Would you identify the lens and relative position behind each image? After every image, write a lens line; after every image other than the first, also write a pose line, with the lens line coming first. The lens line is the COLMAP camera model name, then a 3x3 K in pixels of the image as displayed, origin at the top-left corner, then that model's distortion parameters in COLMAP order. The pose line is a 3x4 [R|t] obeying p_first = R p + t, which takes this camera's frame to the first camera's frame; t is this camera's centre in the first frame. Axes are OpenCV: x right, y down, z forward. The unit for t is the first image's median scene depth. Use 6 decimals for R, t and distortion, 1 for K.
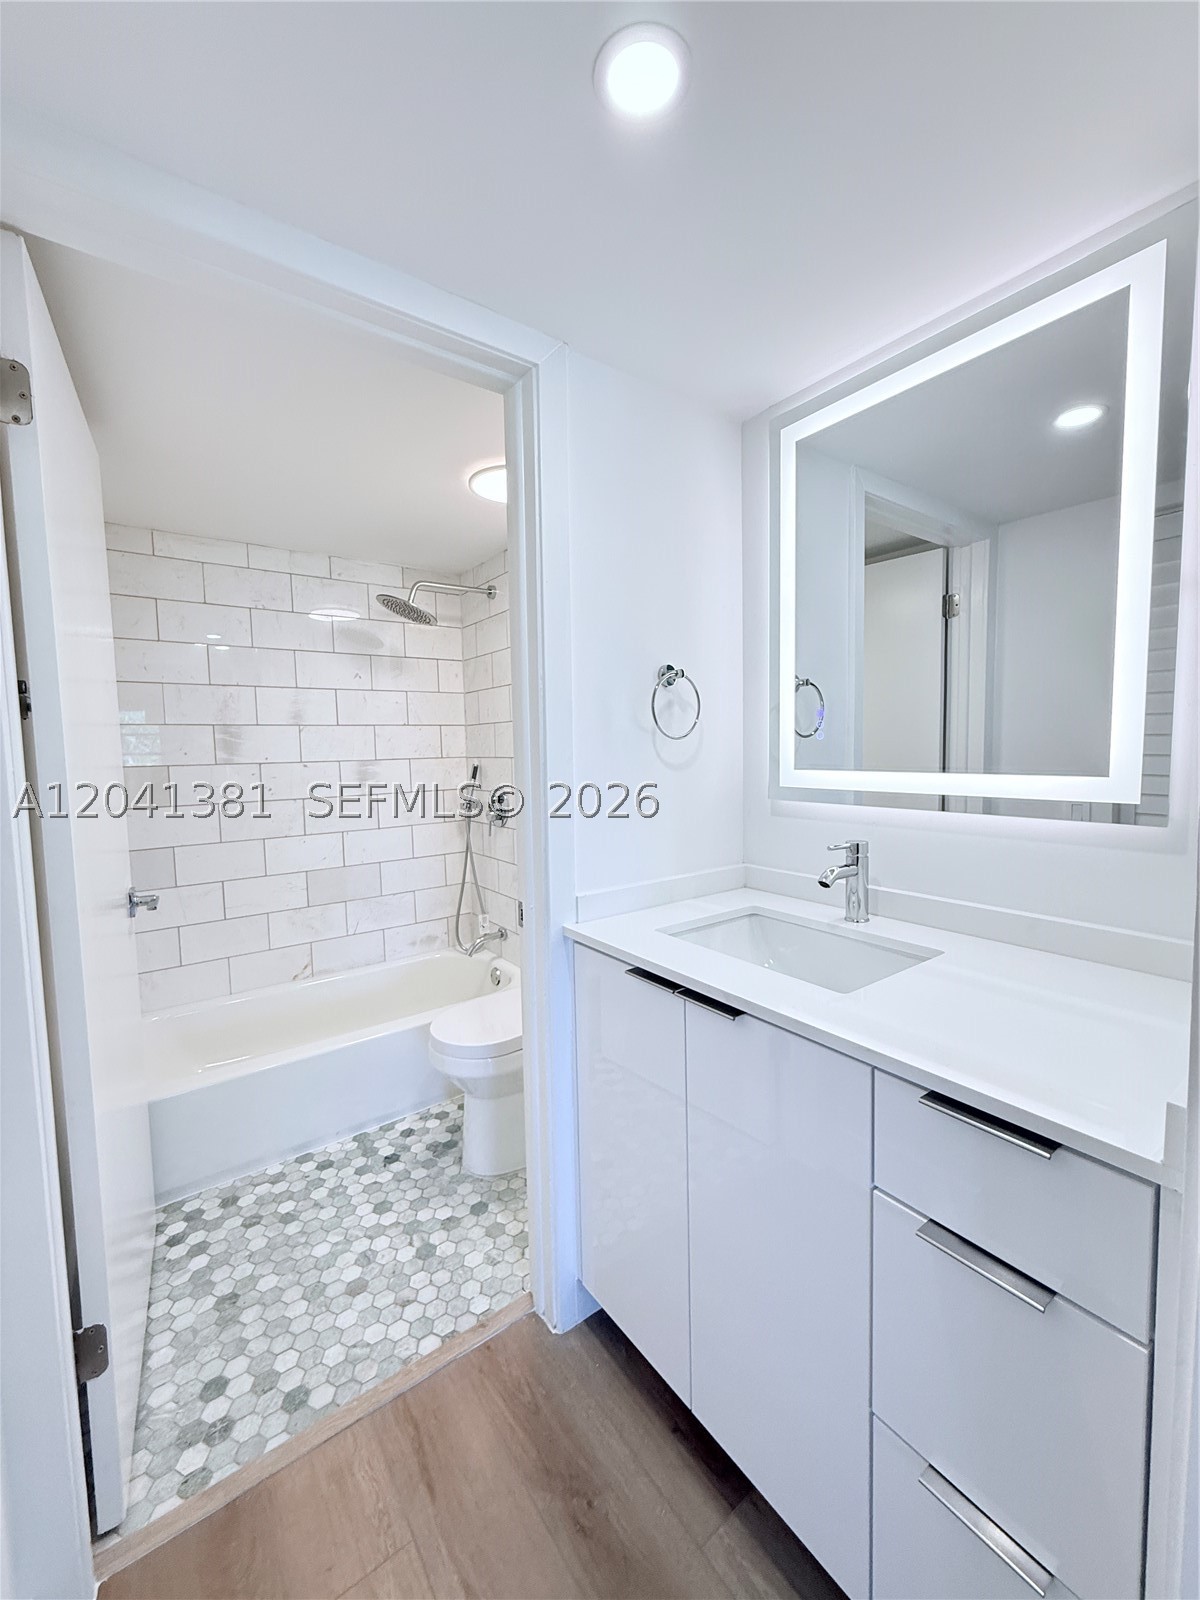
lens RADIAL K [[641.9, 0, 602.9], [0, 641.9, 795.3], [0, 0, 1]] dist [-0.002145, 0.001231]
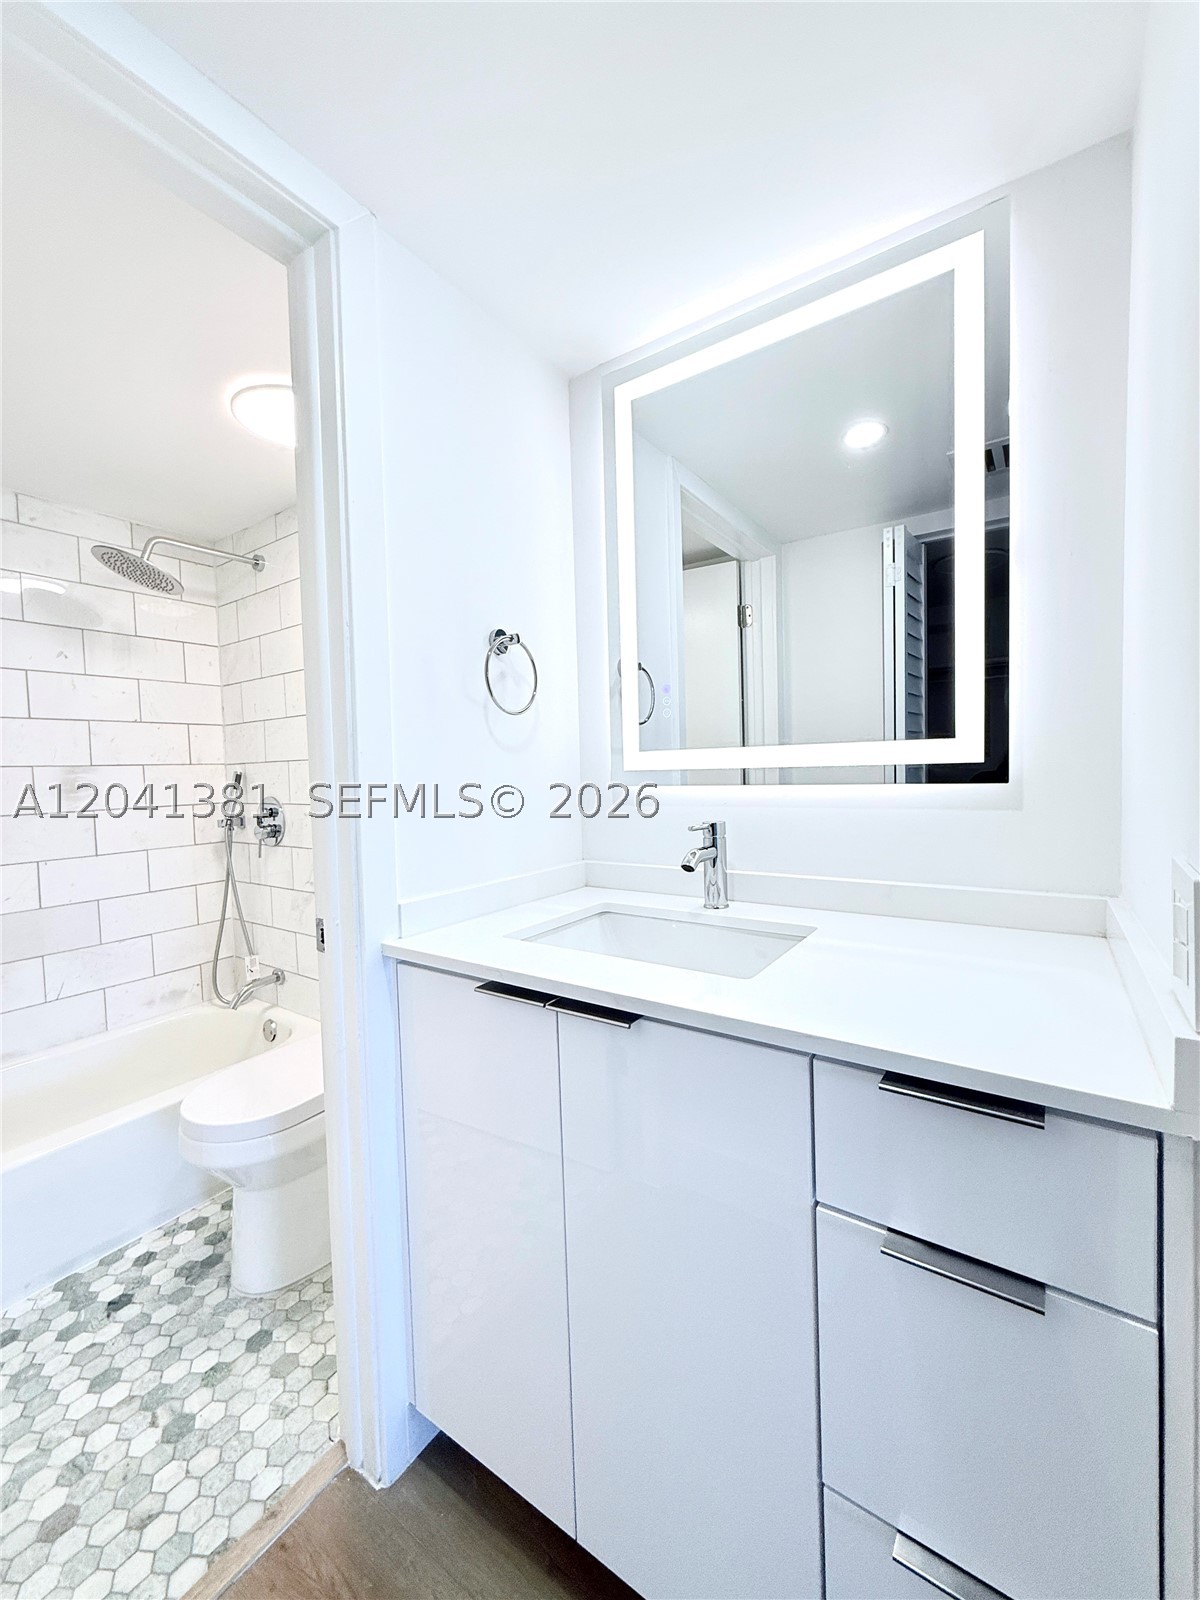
lens RADIAL K [[641.9, 0, 602.9], [0, 641.9, 795.3], [0, 0, 1]] dist [-0.002145, 0.001231]
pose [[0.944675, -0.019481, 0.327429, -0.038933], [0.033944, 0.998681, -0.038517, 0.040868], [-0.326247, 0.047500, 0.944090, 0.108920]]
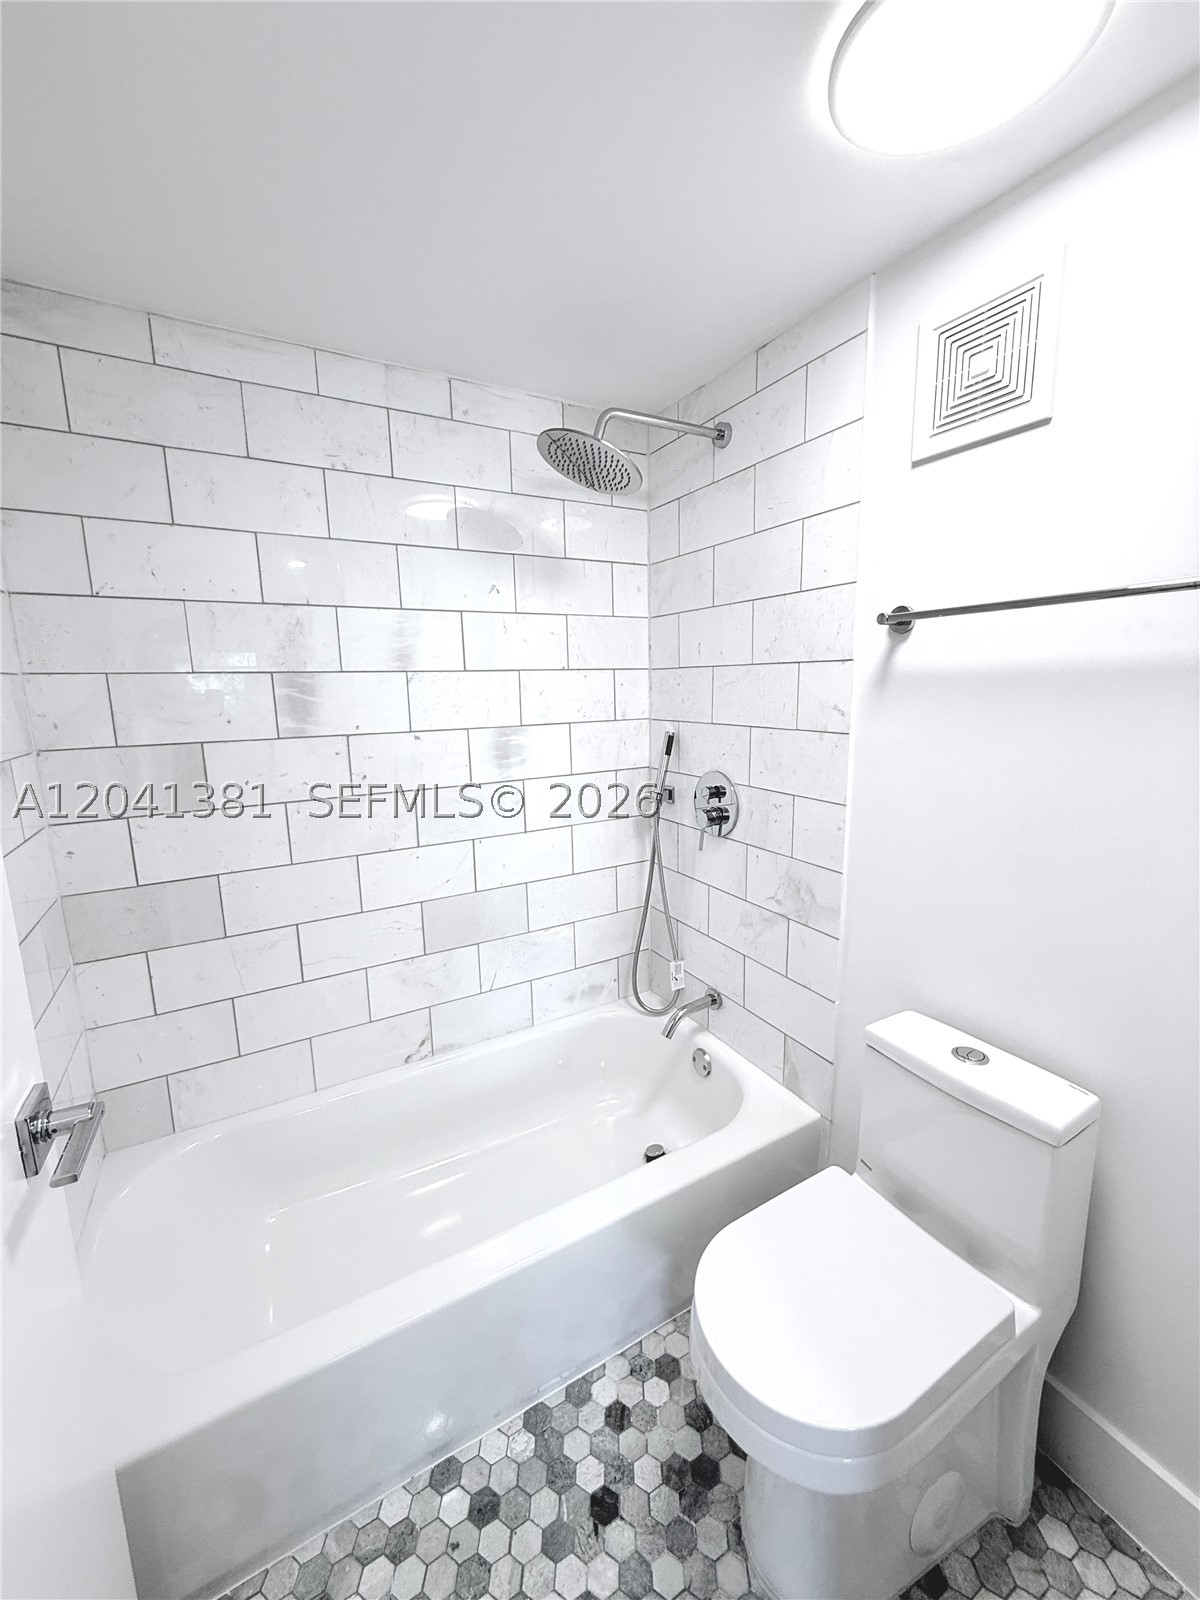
lens RADIAL K [[641.9, 0, 602.9], [0, 641.9, 795.3], [0, 0, 1]] dist [-0.002145, 0.001231]
pose [[0.993243, 0.021703, -0.114006, -0.269193], [-0.010174, 0.994860, 0.100749, -0.069182], [0.115607, -0.098908, 0.988358, 0.506986]]
